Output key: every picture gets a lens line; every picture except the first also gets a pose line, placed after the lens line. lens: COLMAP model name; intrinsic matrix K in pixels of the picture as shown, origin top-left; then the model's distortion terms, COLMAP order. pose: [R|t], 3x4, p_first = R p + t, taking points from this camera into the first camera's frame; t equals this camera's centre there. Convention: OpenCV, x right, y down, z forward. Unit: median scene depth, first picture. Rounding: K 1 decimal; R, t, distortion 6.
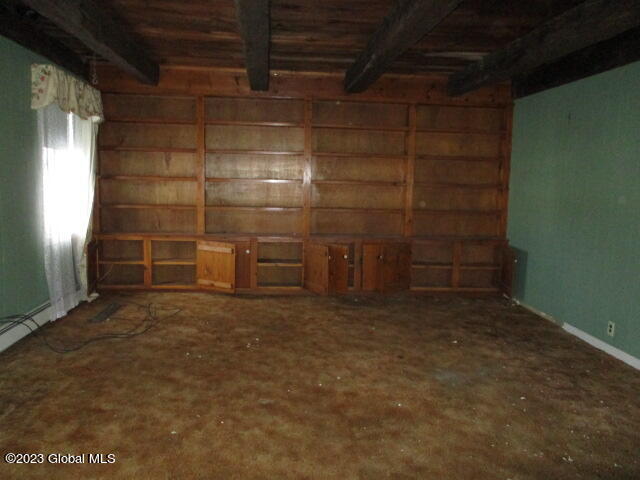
lens RADIAL K [[533.4, 0, 321.4], [0, 533.4, 237.2], [0, 0, 1]] dist [-0.031257, 0.012173]
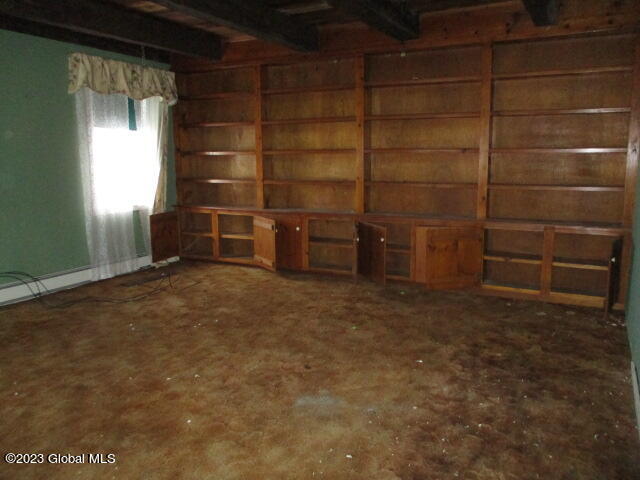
lens RADIAL K [[533.4, 0, 320.2], [0, 533.4, 242.0], [0, 0, 1]] dist [-0.031257, 0.012173]
pose [[0.845139, 0.057426, -0.531453, 0.529383], [-0.030955, 0.997802, 0.058592, -0.007860], [0.533650, -0.033067, 0.845059, 0.312037]]
